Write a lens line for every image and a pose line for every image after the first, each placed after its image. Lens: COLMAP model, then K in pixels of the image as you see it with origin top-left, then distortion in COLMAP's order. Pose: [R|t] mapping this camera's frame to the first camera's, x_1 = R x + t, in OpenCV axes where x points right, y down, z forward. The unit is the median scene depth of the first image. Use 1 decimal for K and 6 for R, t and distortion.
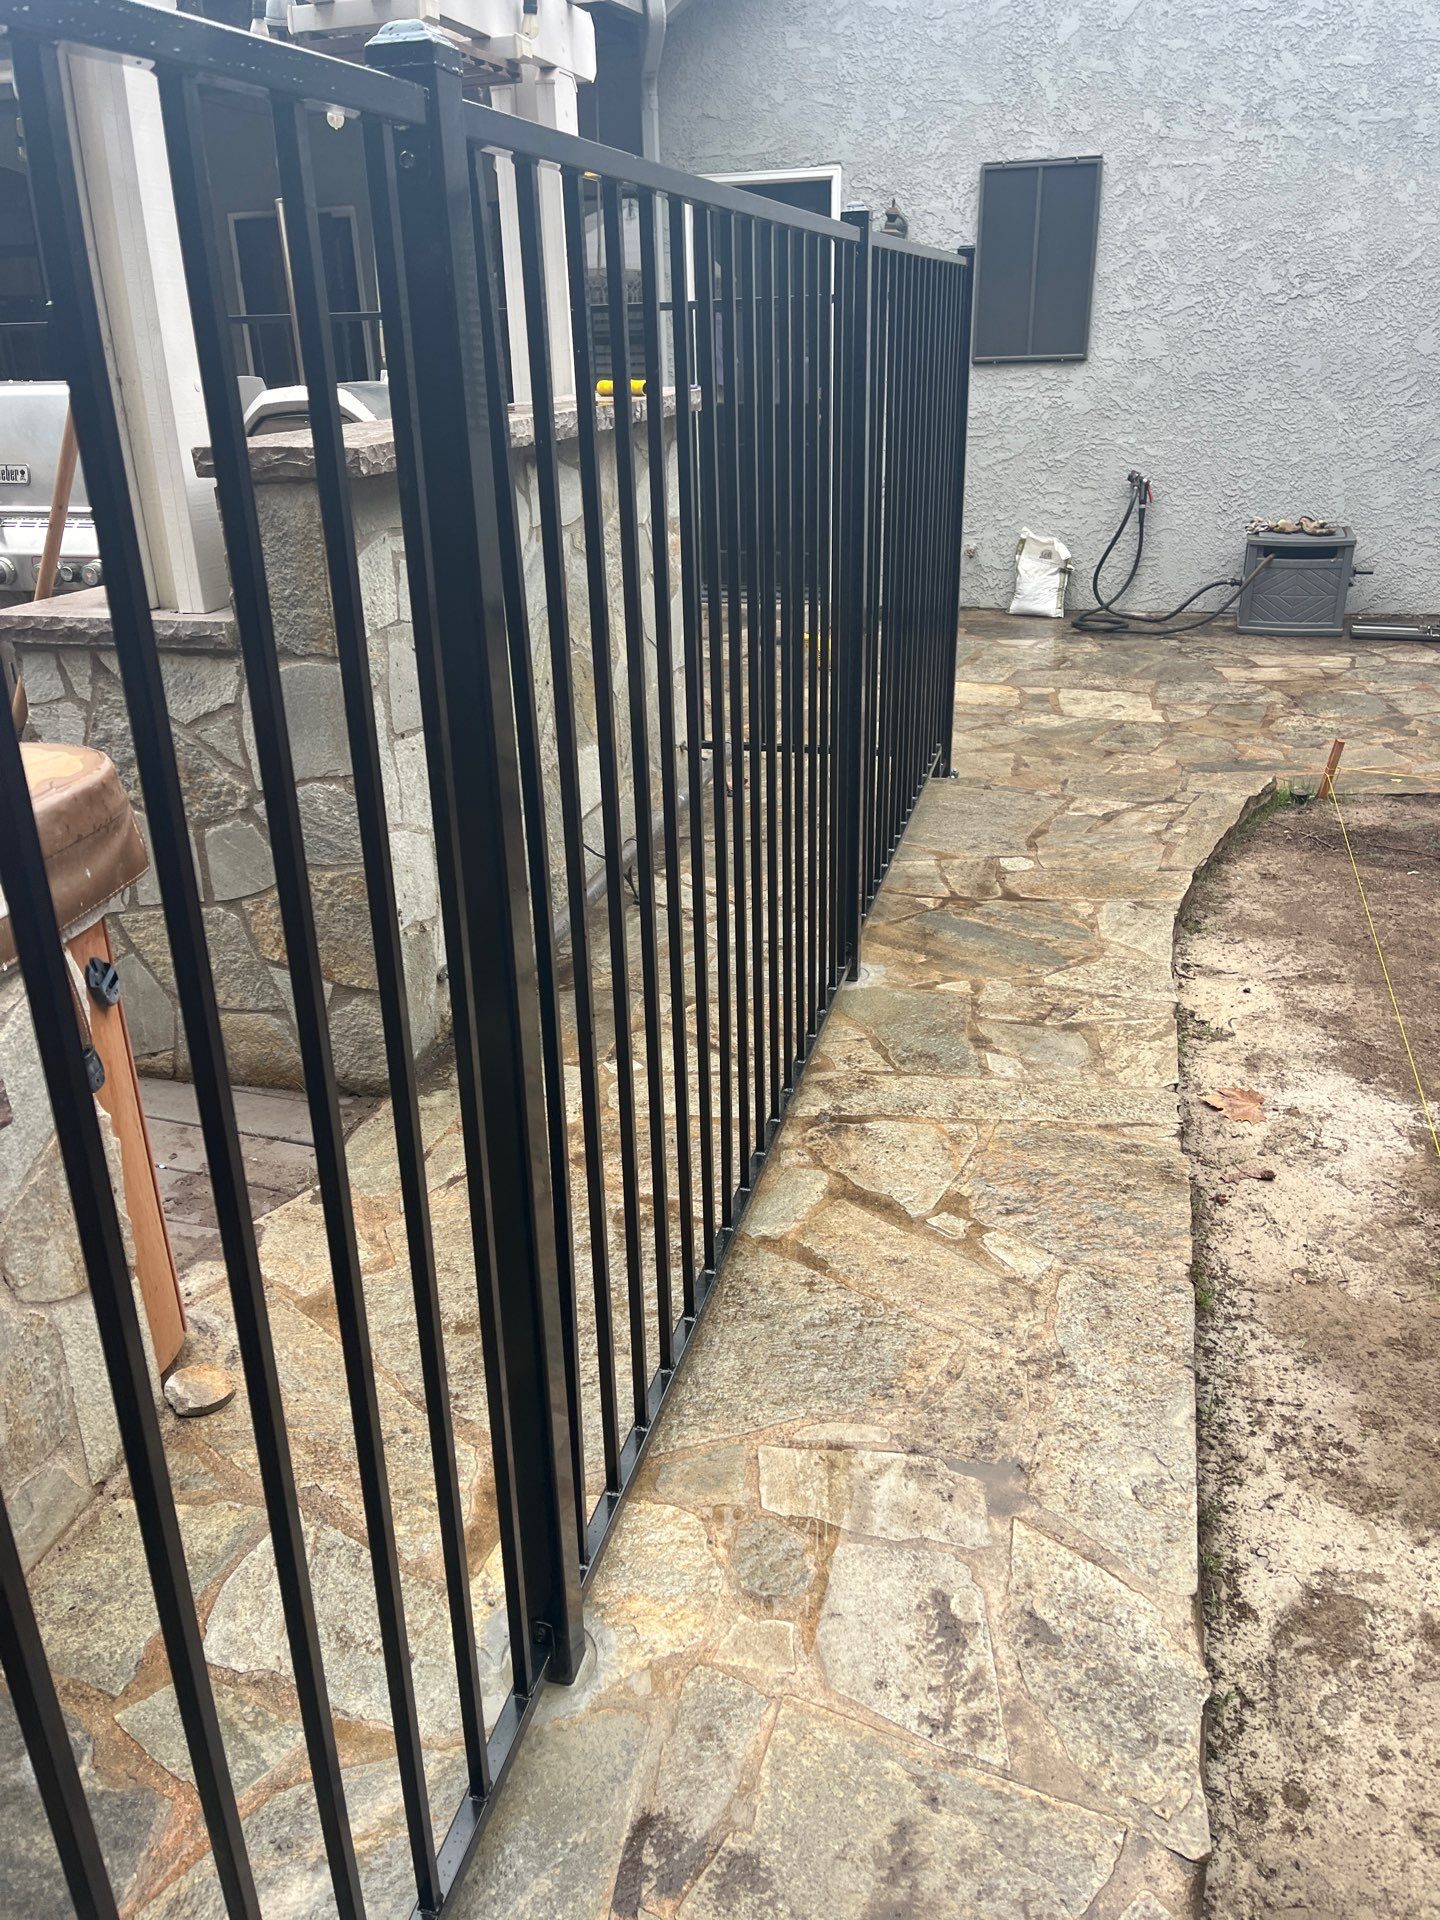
lens RADIAL K [[1471.7, 0, 719.2], [0, 1471.7, 942.1], [0, 0, 1]] dist [0.076136, -0.089927]
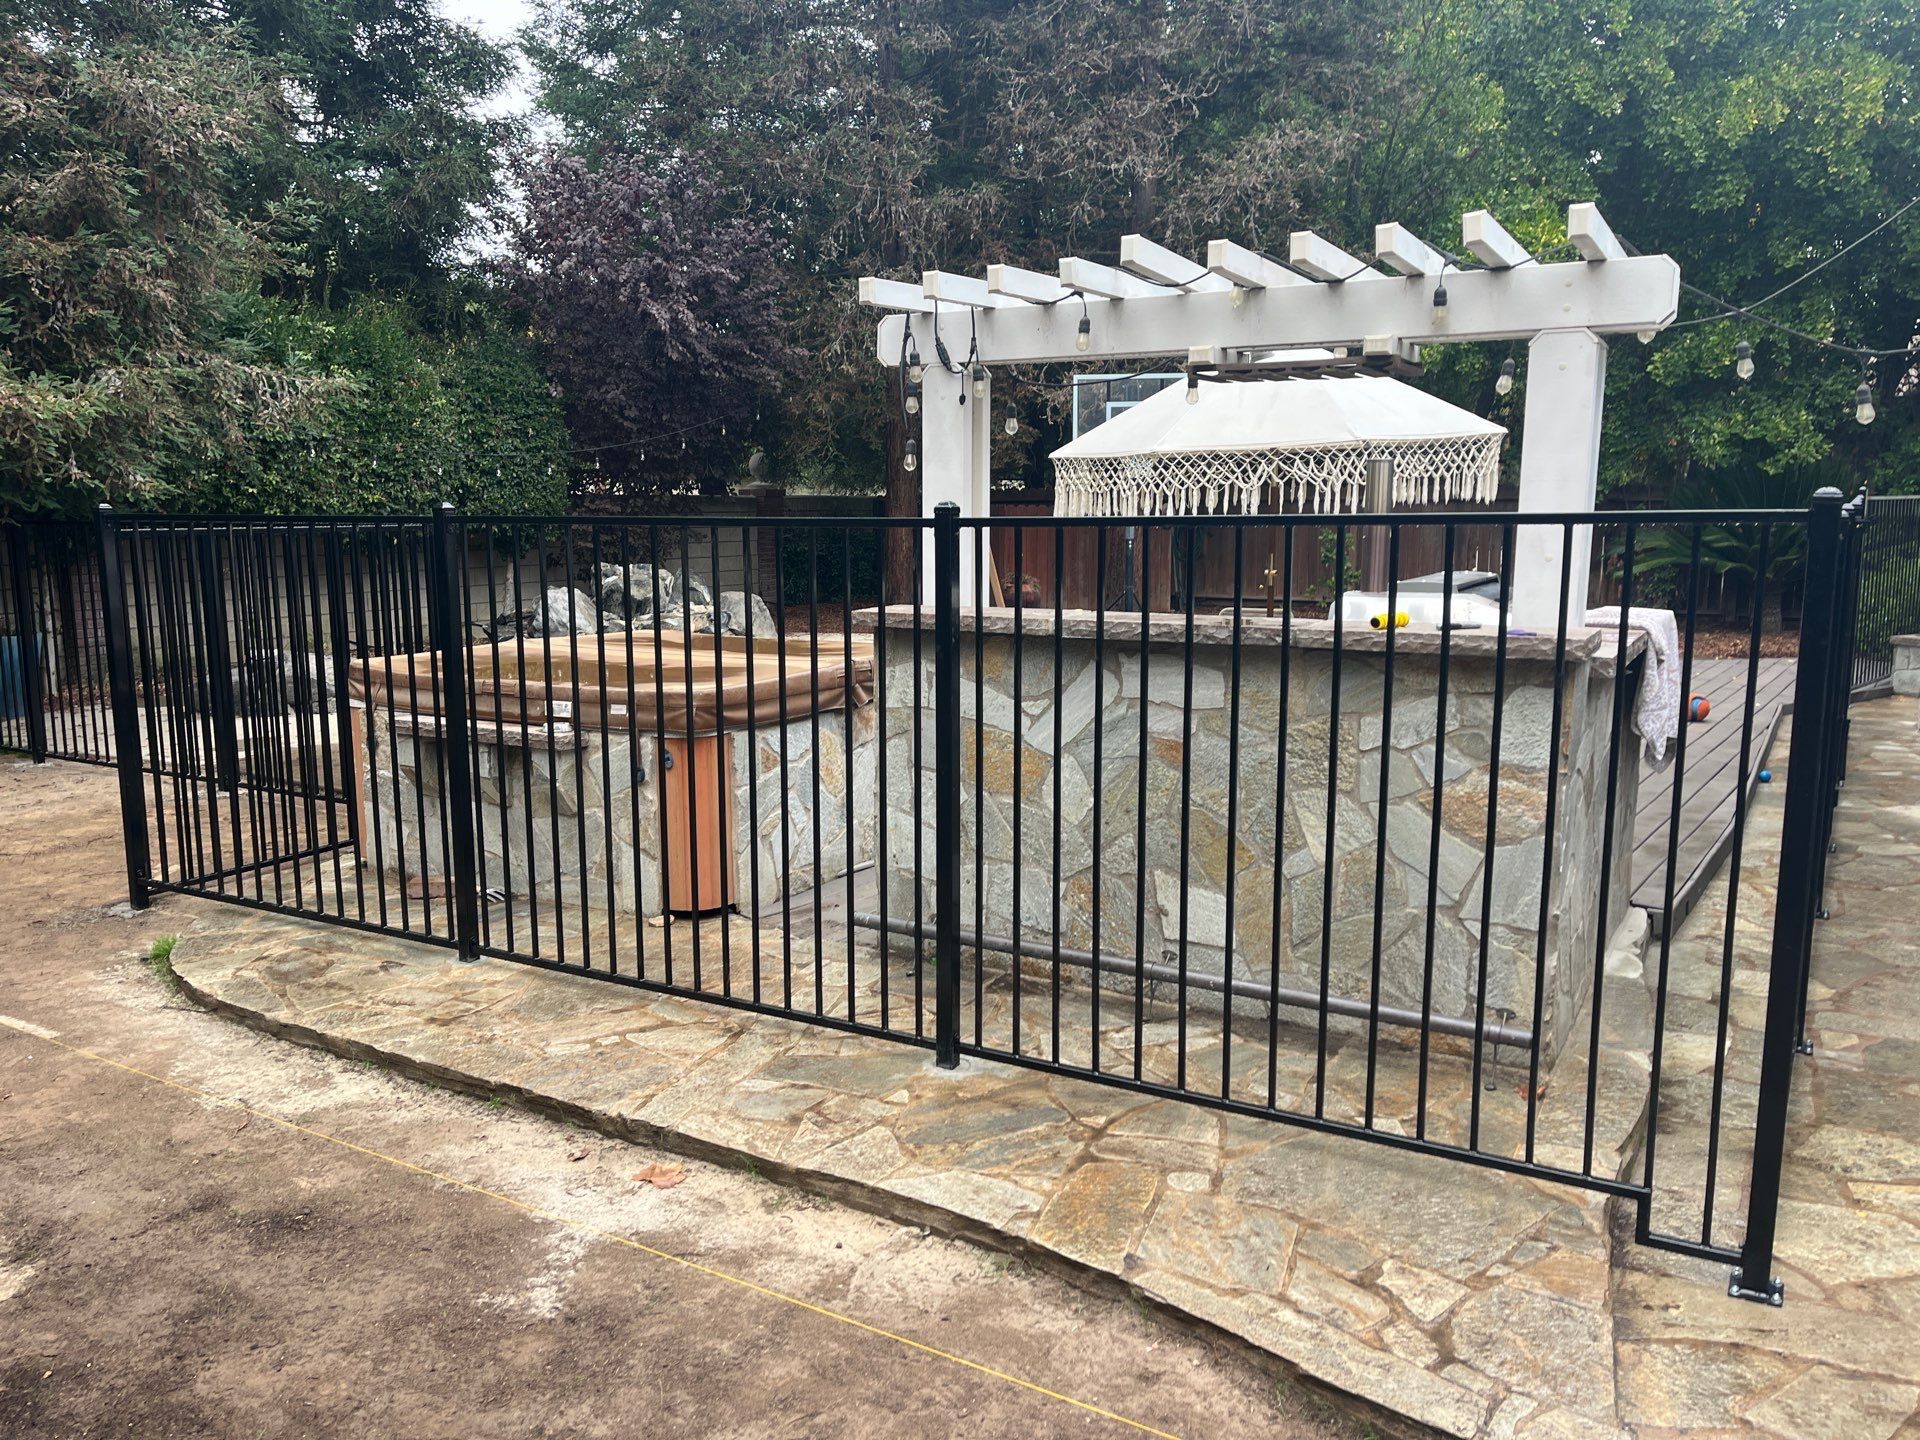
lens RADIAL K [[1471.7, 0, 941.7], [0, 1471.7, 739.5], [0, 0, 1]] dist [0.076136, -0.089927]
pose [[-0.284596, 0.186118, -0.940407, 0.613035], [-0.352834, 0.891777, 0.283272, -0.289891], [0.891355, 0.412425, -0.188127, 0.570174]]
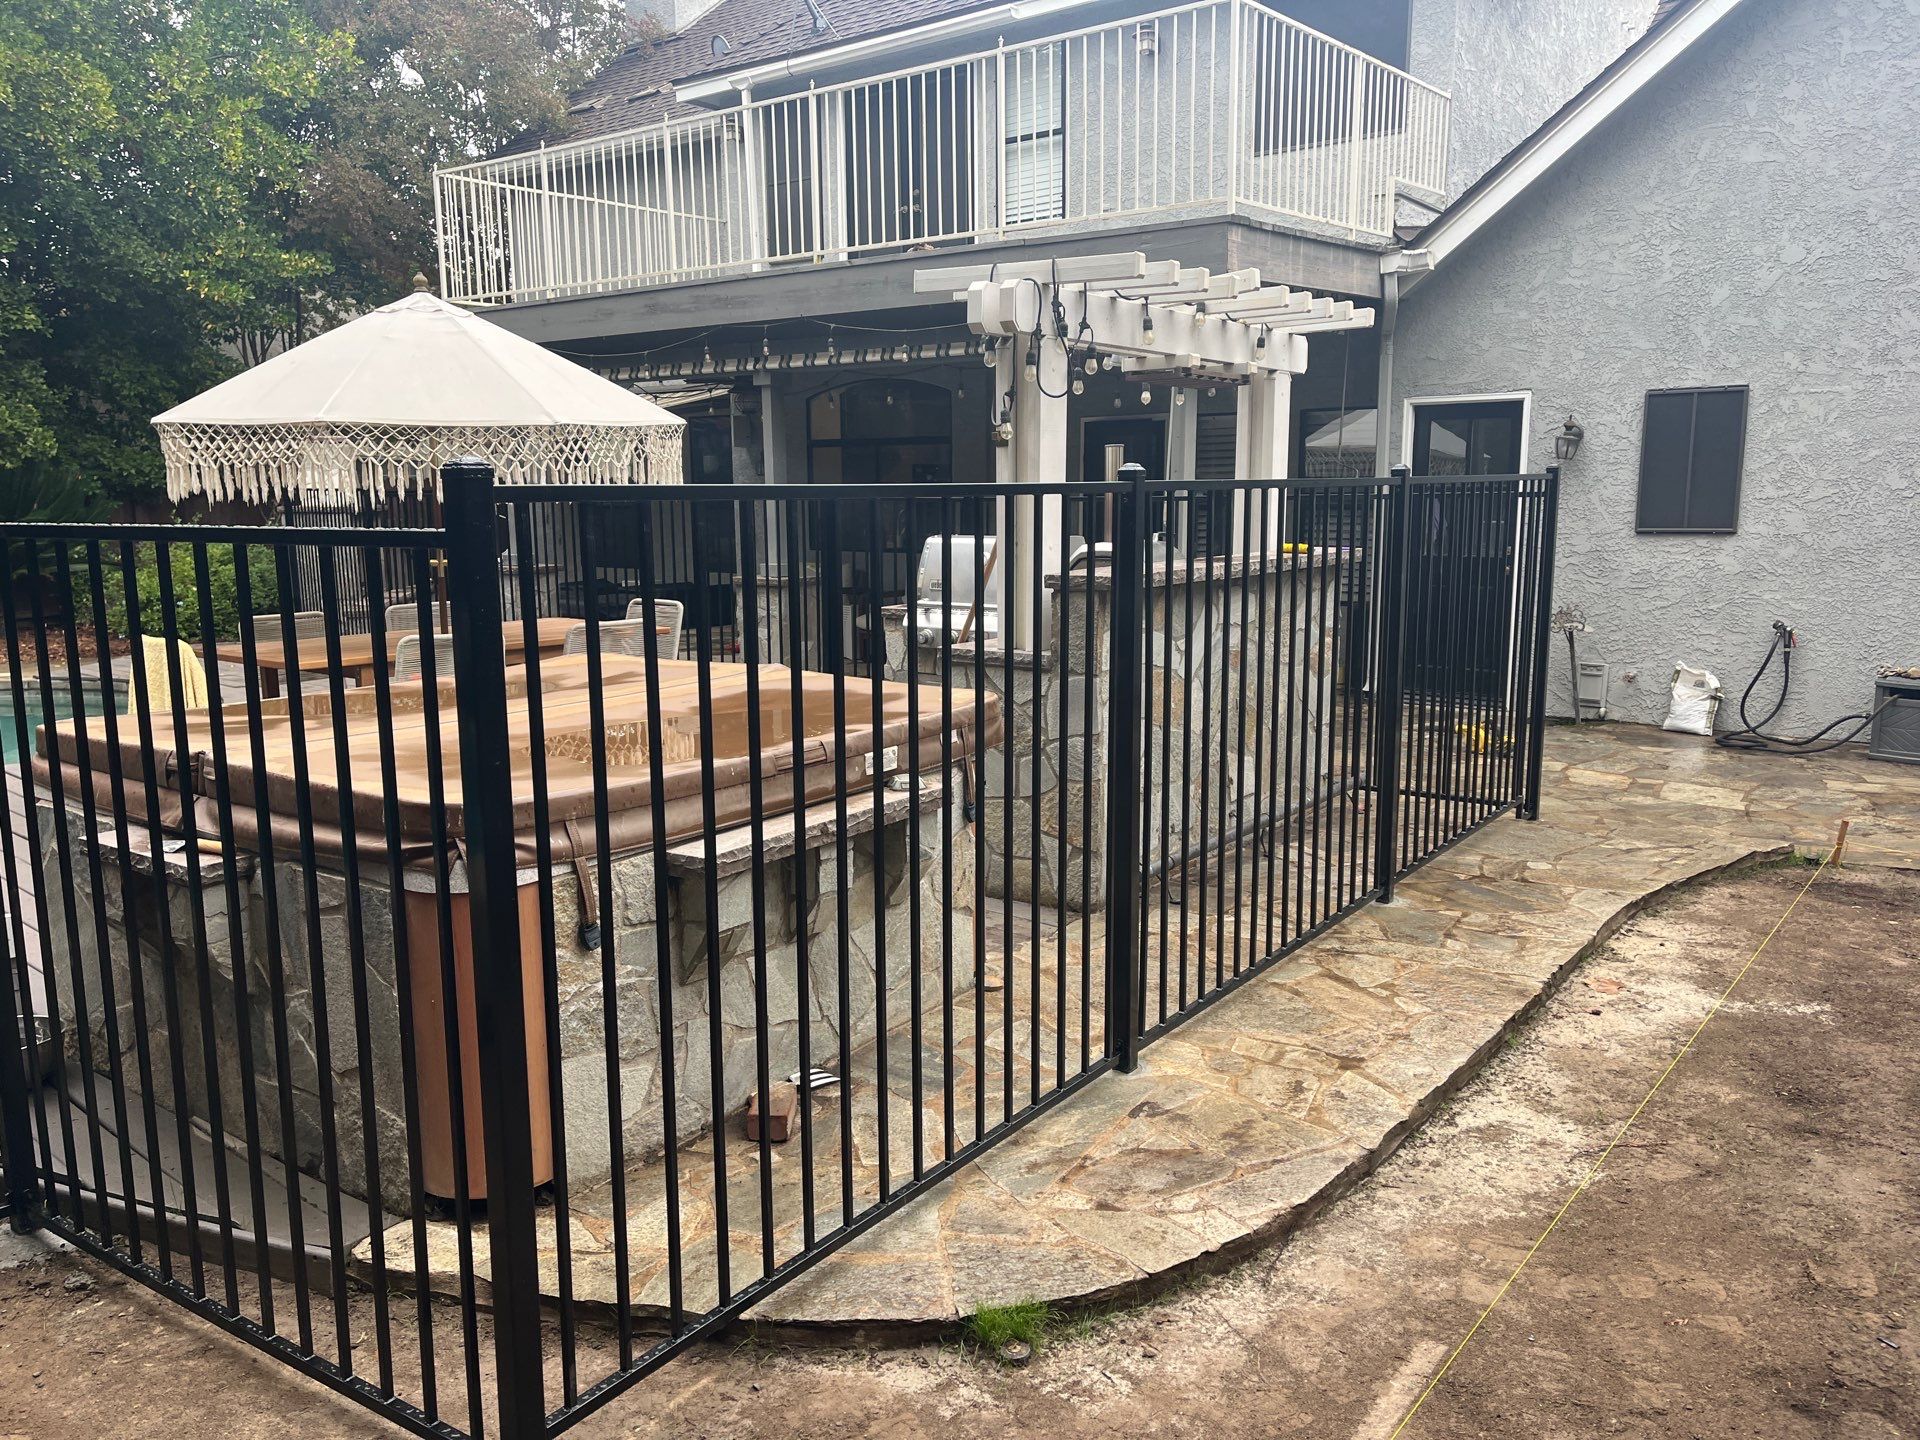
lens RADIAL K [[1471.7, 0, 955.8], [0, 1471.7, 734.3], [0, 0, 1]] dist [0.076136, -0.089927]
pose [[0.931246, 0.079715, -0.355566, 0.108452], [-0.154639, 0.970008, -0.187539, 0.112826], [0.329952, 0.229629, 0.915643, -0.339278]]
